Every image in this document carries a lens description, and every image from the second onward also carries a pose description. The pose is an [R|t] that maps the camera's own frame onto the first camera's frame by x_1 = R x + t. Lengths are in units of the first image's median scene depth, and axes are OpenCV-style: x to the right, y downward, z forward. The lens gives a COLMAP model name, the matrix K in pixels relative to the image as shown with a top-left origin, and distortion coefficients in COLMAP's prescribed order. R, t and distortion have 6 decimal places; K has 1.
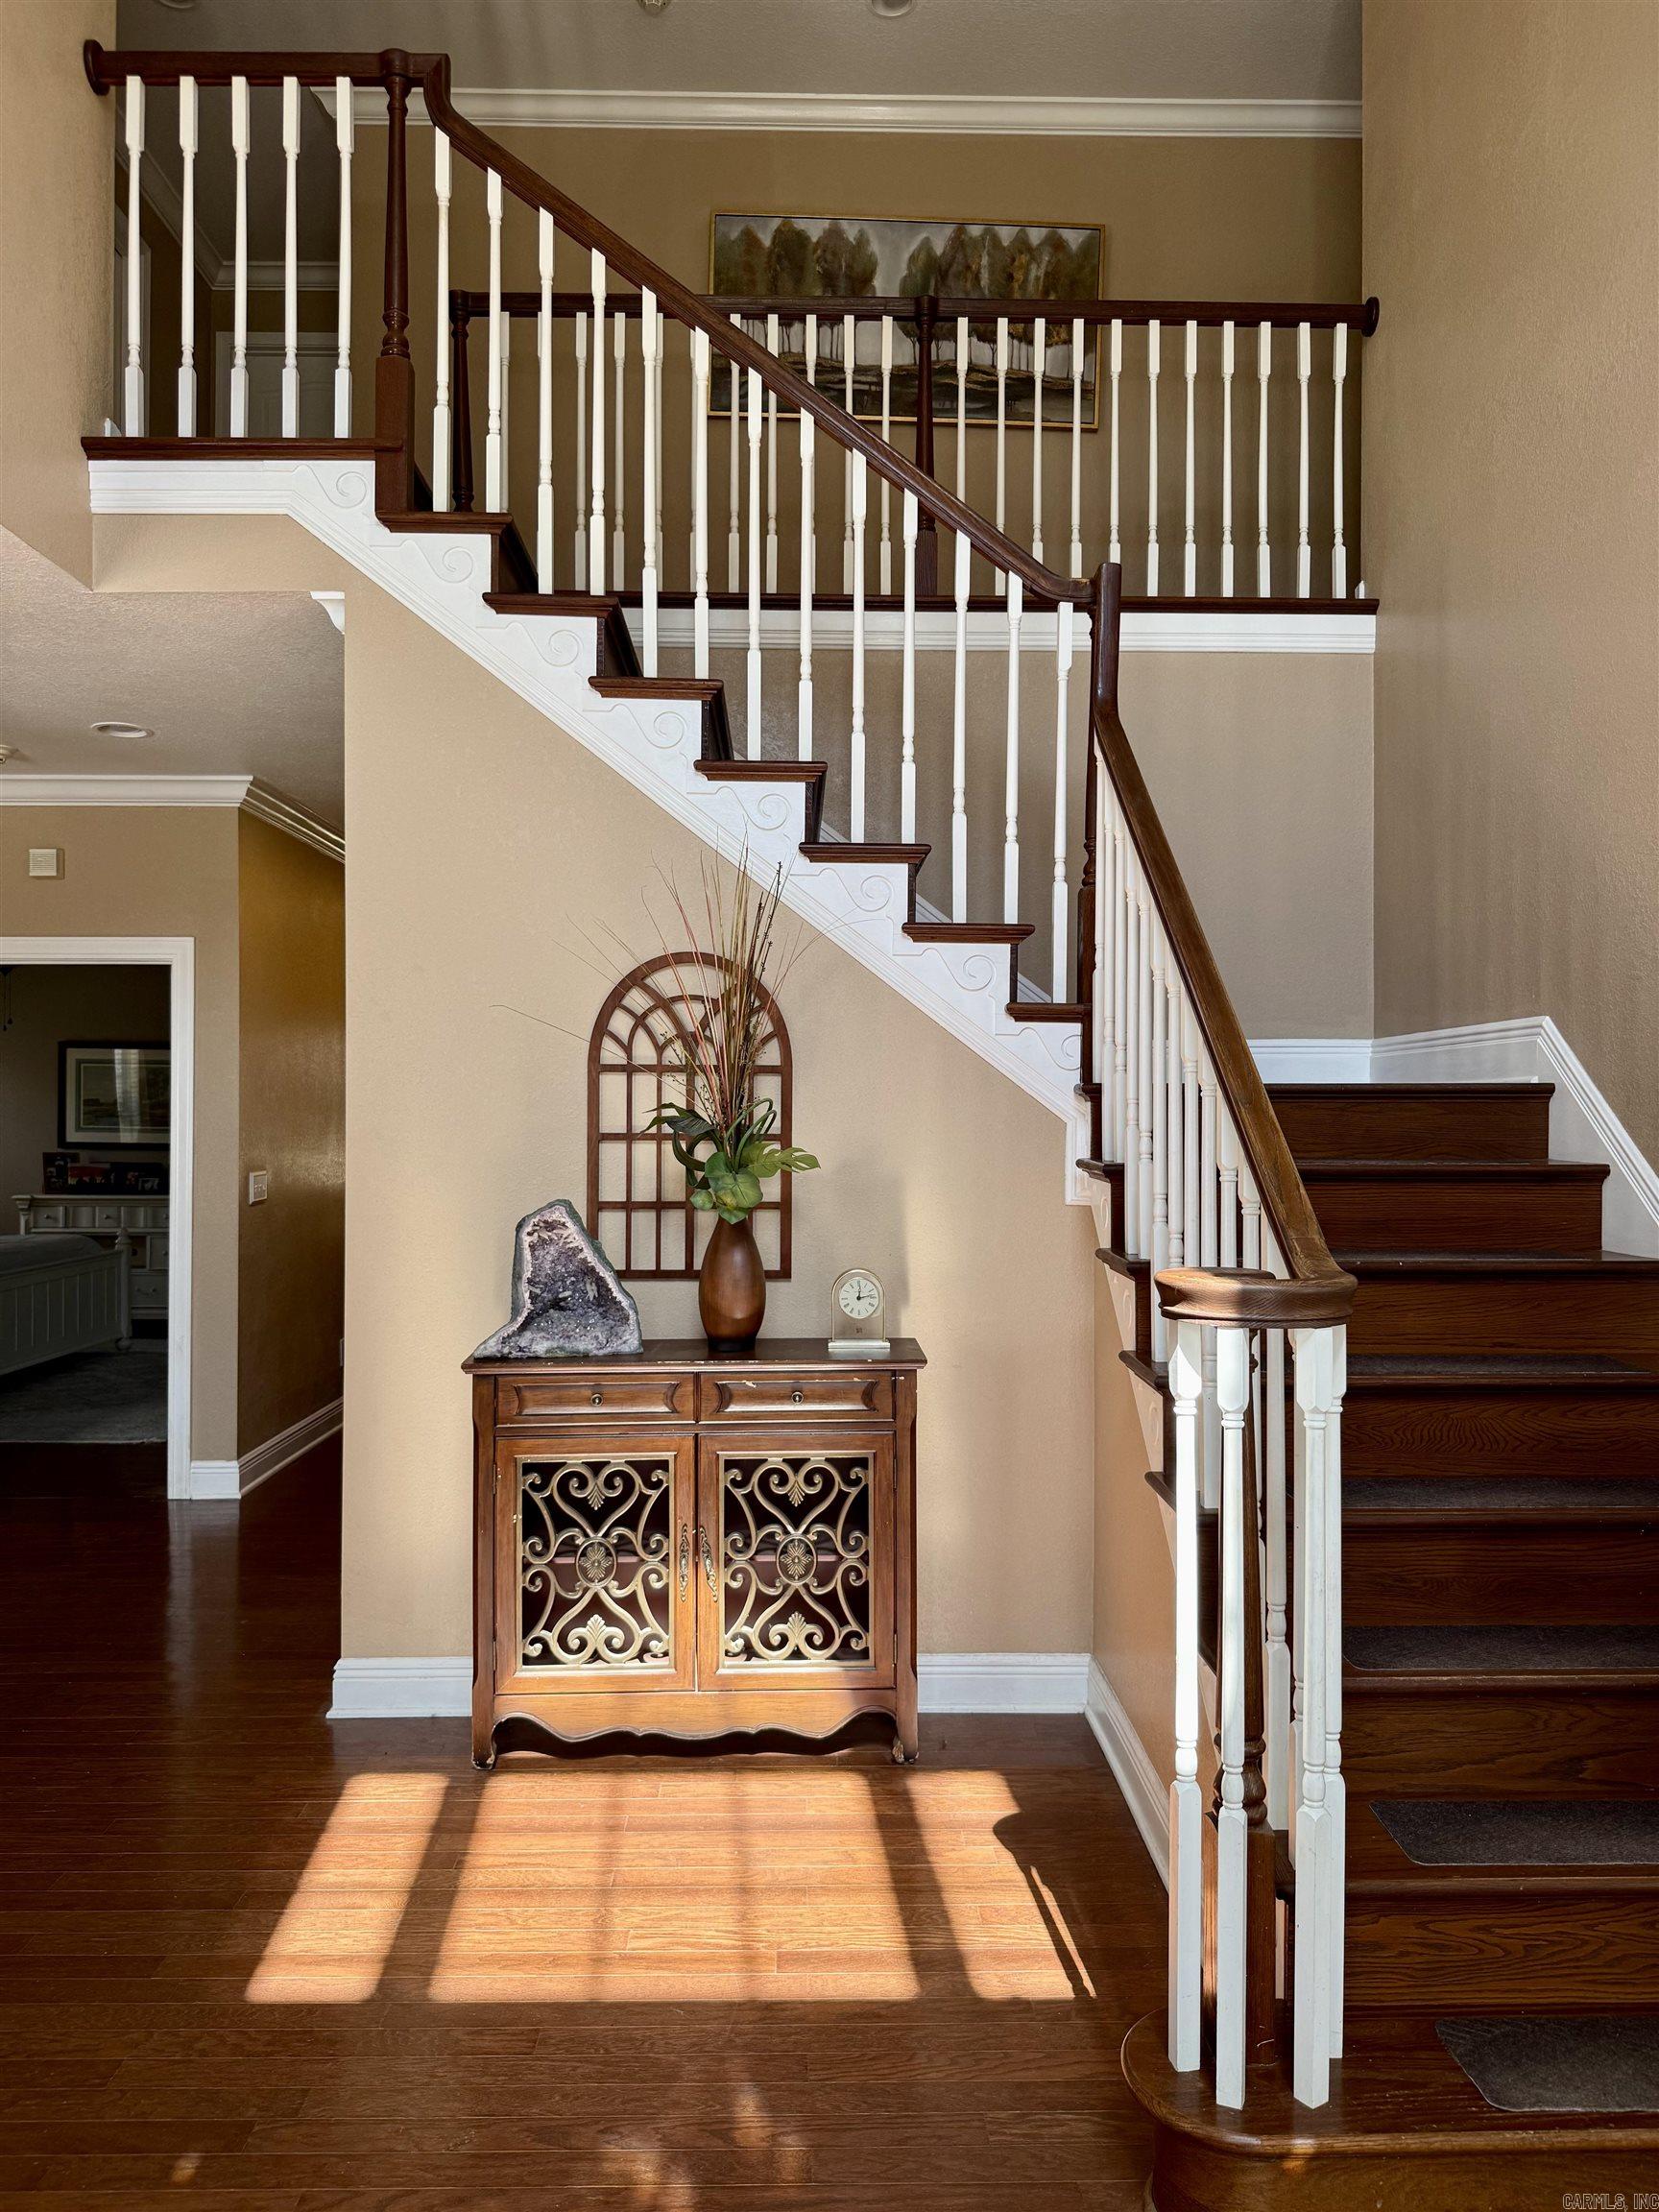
lens RADIAL K [[1551.5, 0, 827.3], [0, 1551.5, 1105.9], [0, 0, 1]] dist [-0.002276, -0.003811]
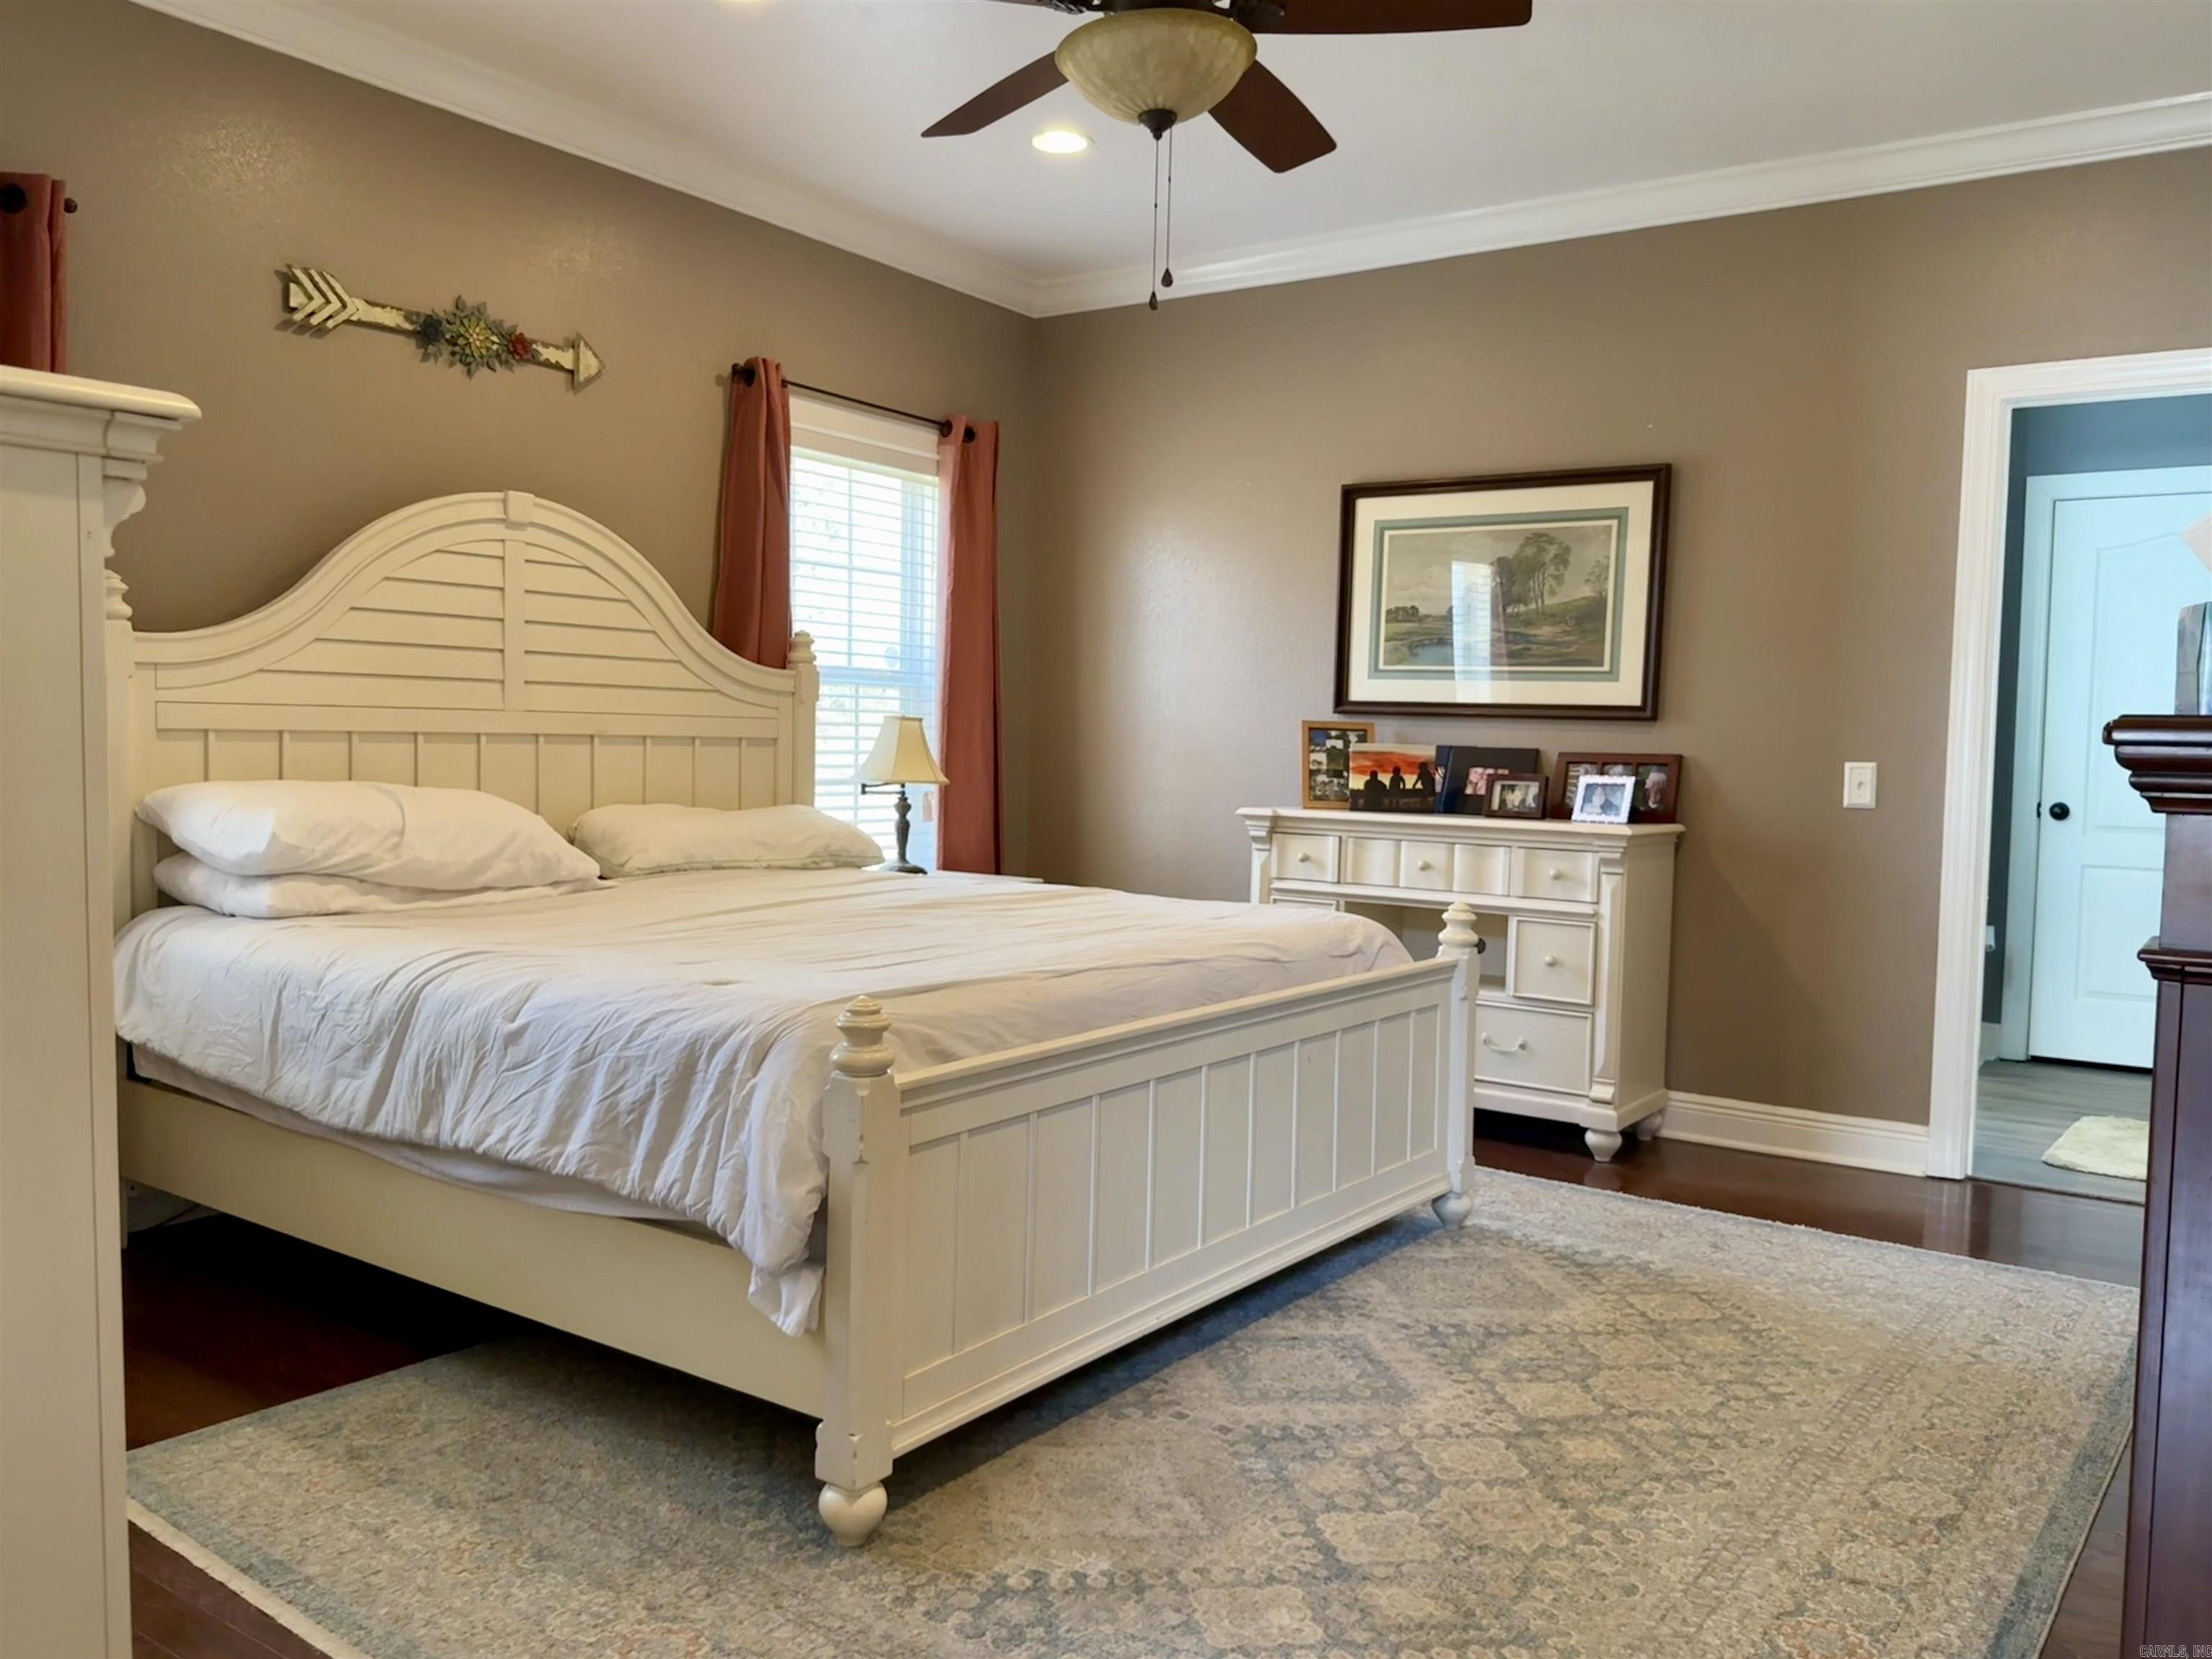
lens RADIAL K [[1551.5, 0, 1103.6], [0, 1551.5, 824.1], [0, 0, 1]] dist [-0.002276, -0.003811]
pose [[0.794985, 0.048857, -0.604658, -0.267160], [-0.017191, 0.998166, 0.058050, 0.035331], [0.606385, -0.035755, 0.794367, 0.586055]]
